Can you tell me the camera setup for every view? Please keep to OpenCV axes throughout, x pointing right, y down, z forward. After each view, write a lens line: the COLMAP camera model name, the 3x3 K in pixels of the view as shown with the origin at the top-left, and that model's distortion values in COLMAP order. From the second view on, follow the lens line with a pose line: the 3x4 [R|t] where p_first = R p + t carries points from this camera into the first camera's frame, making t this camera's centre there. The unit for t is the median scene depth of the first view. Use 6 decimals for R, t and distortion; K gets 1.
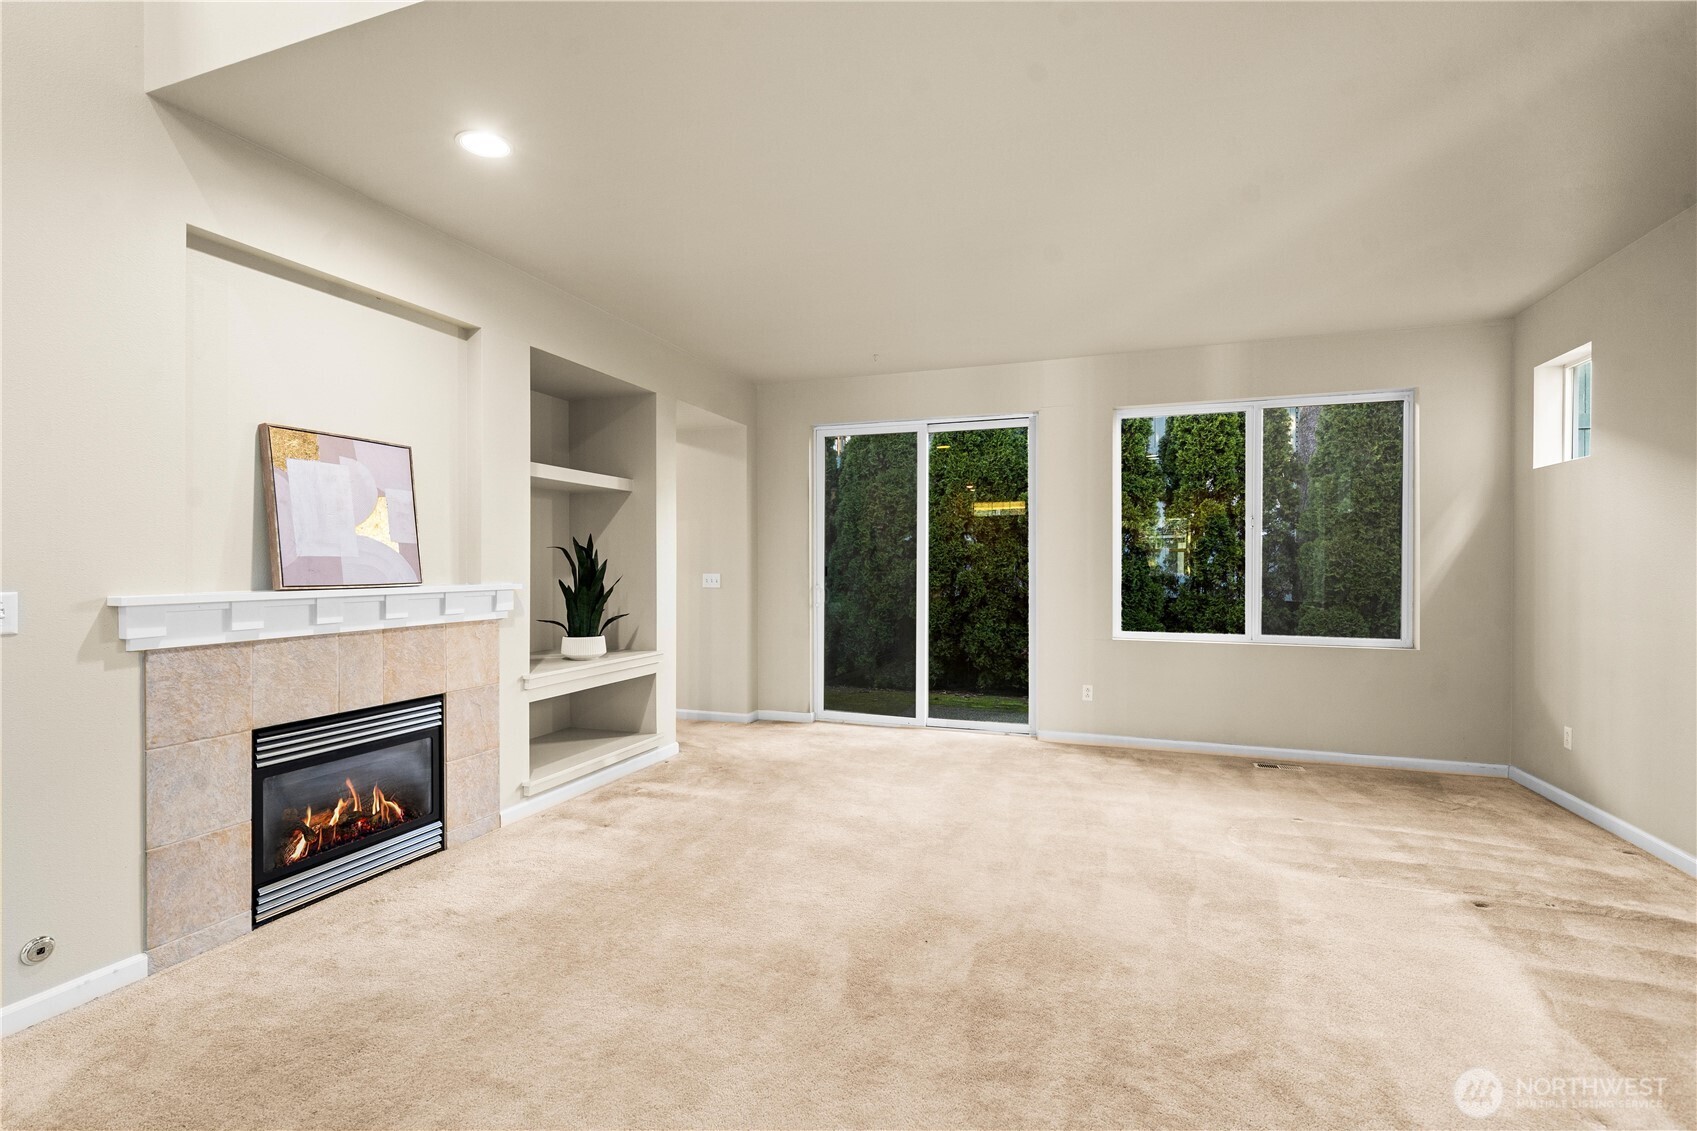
lens RADIAL K [[782.9, 0, 851.6], [0, 782.9, 568.9], [0, 0, 1]] dist [0.012269, 0.000701]
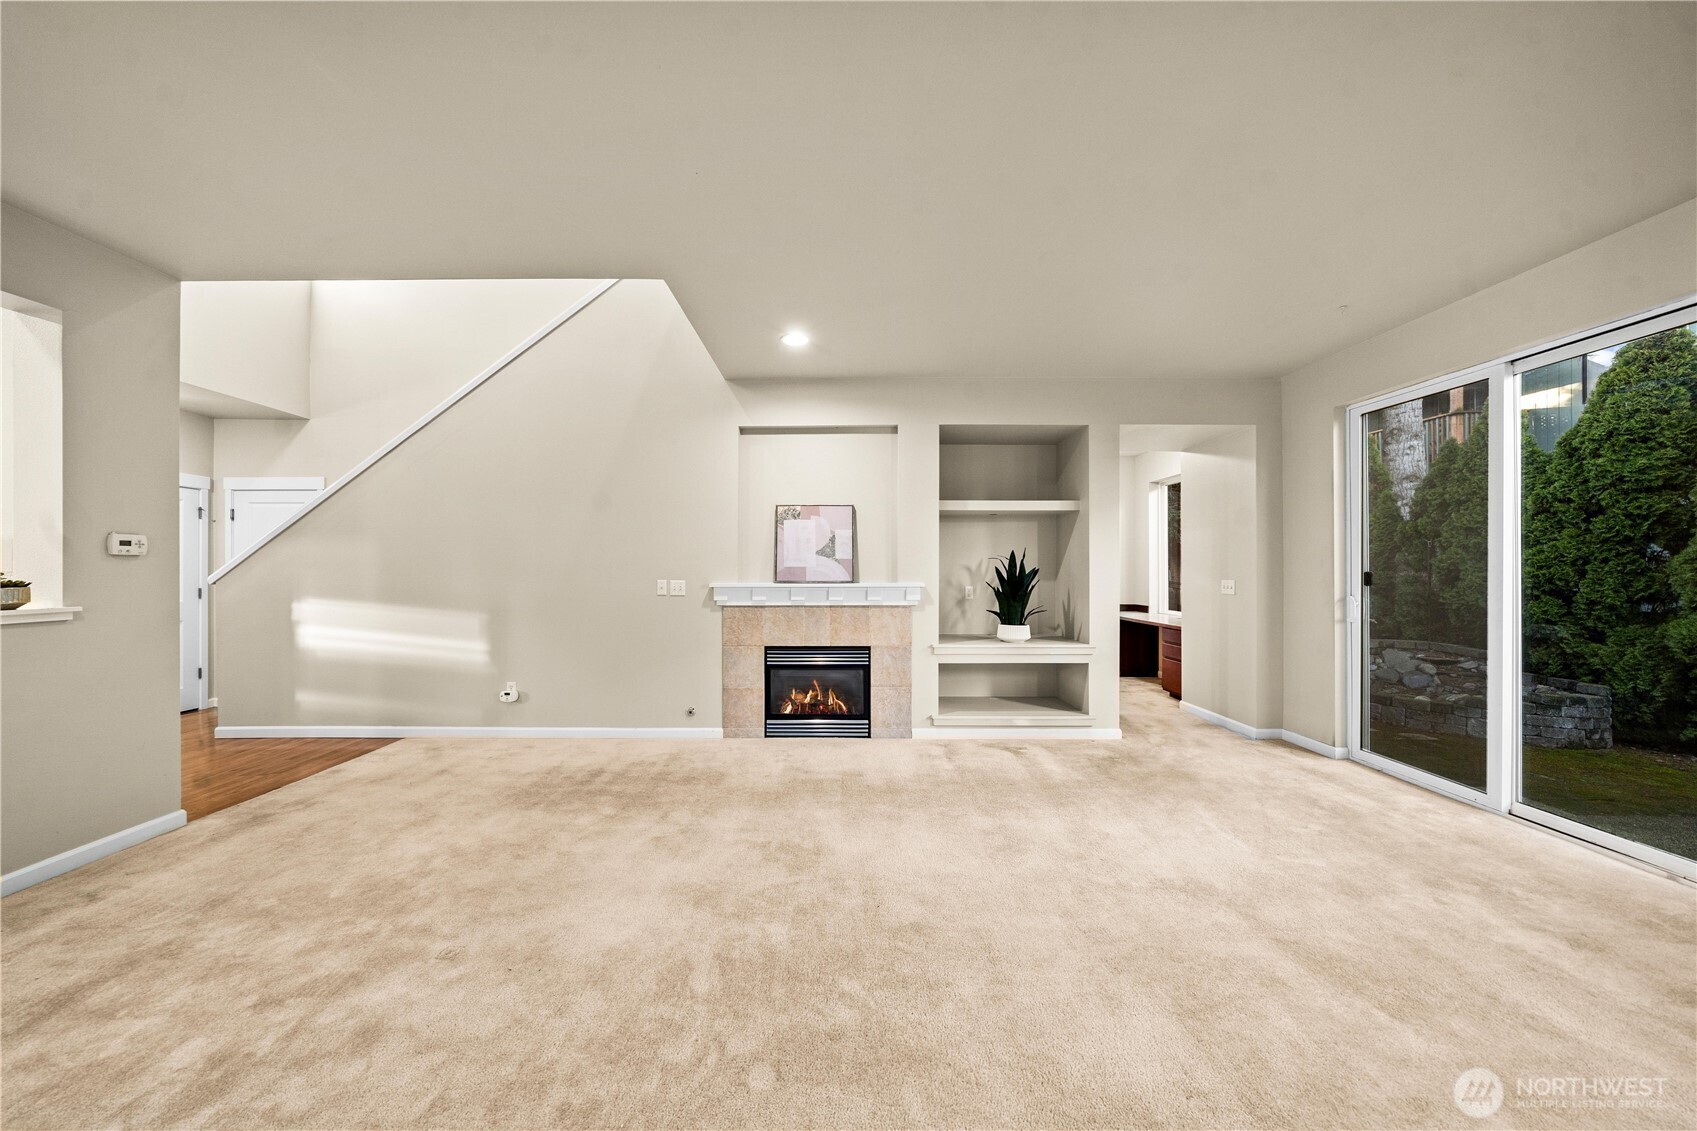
lens RADIAL K [[588.7, 0, 844.1], [0, 588.7, 573.5], [0, 0, 1]] dist [0.000161, 0.000069]
pose [[0.320034, -0.004620, -0.947395, 0.668671], [-0.004558, 0.999969, -0.006416, 0.008933], [0.947395, 0.006371, 0.320003, 0.534293]]
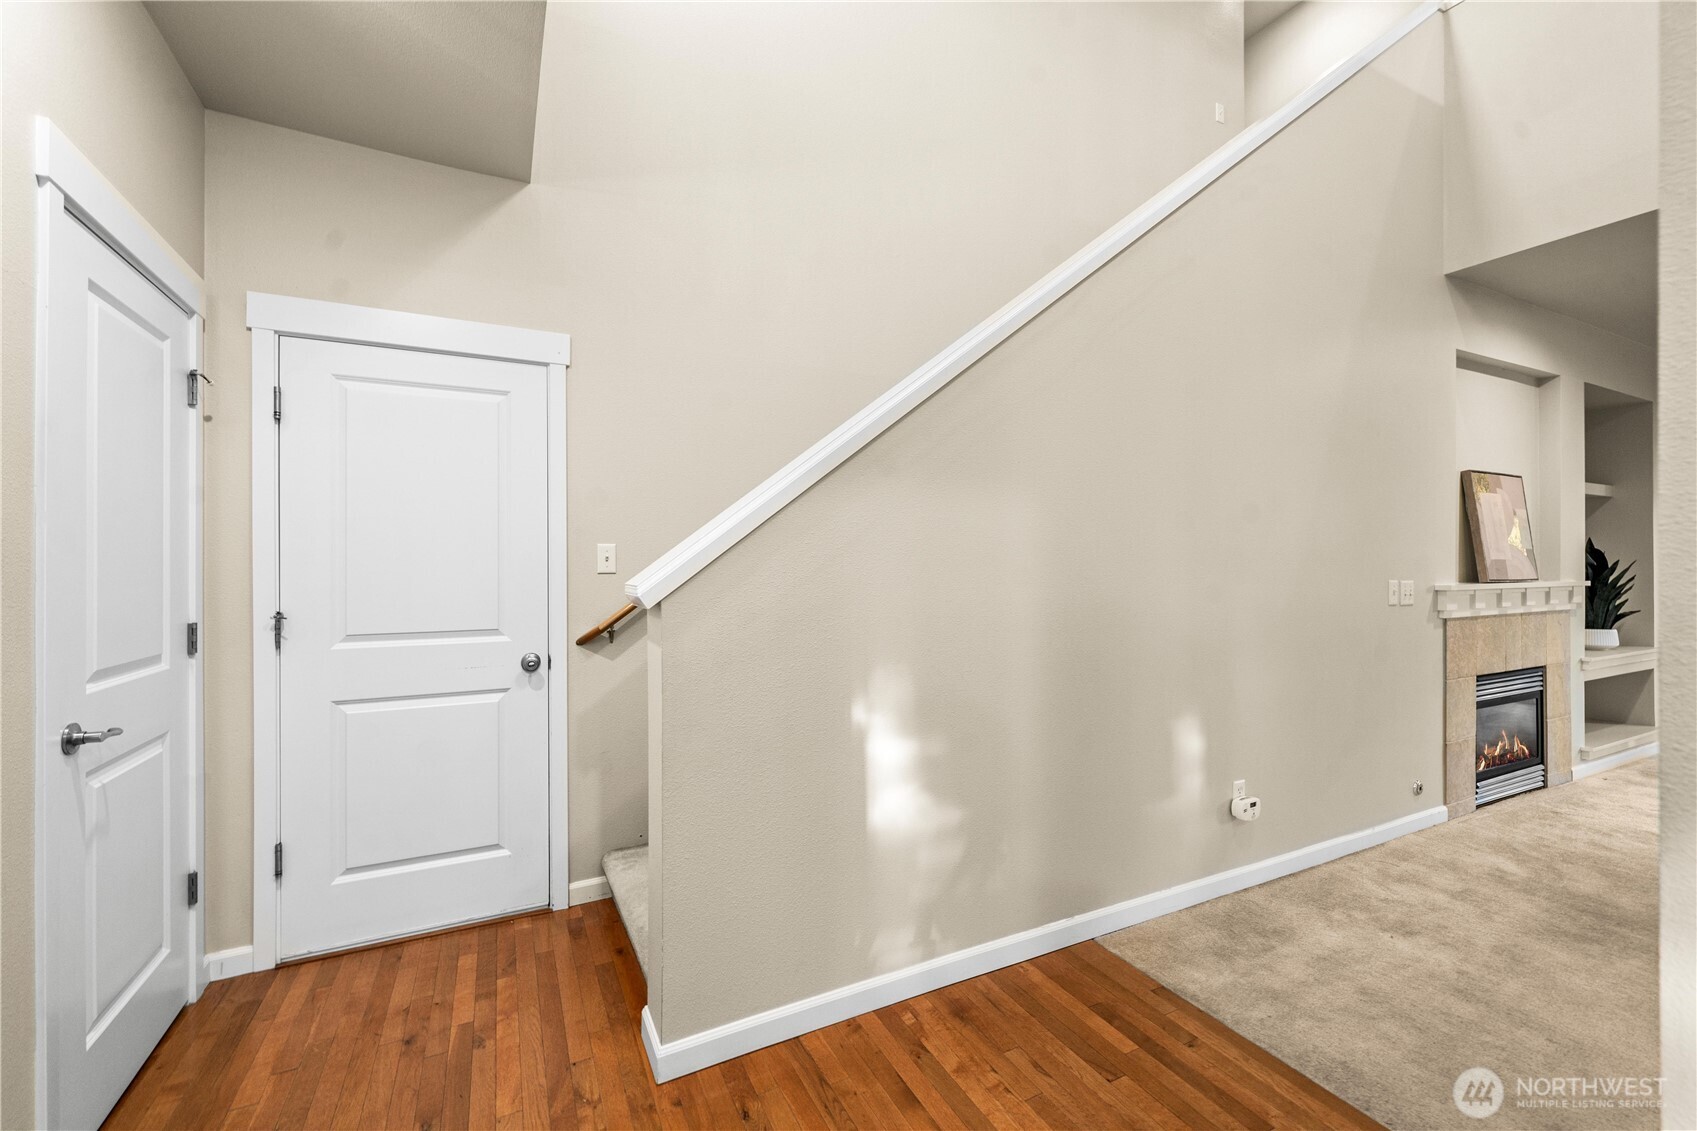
lens RADIAL K [[685.8, 0, 854.9], [0, 685.8, 570.3], [0, 0, 1]] dist [0.002444, 0.000190]
pose [[0.710956, -0.005589, -0.703215, -0.529156], [0.003072, 0.999984, -0.004842, 0.005067], [0.703230, 0.001282, 0.710961, -0.588623]]
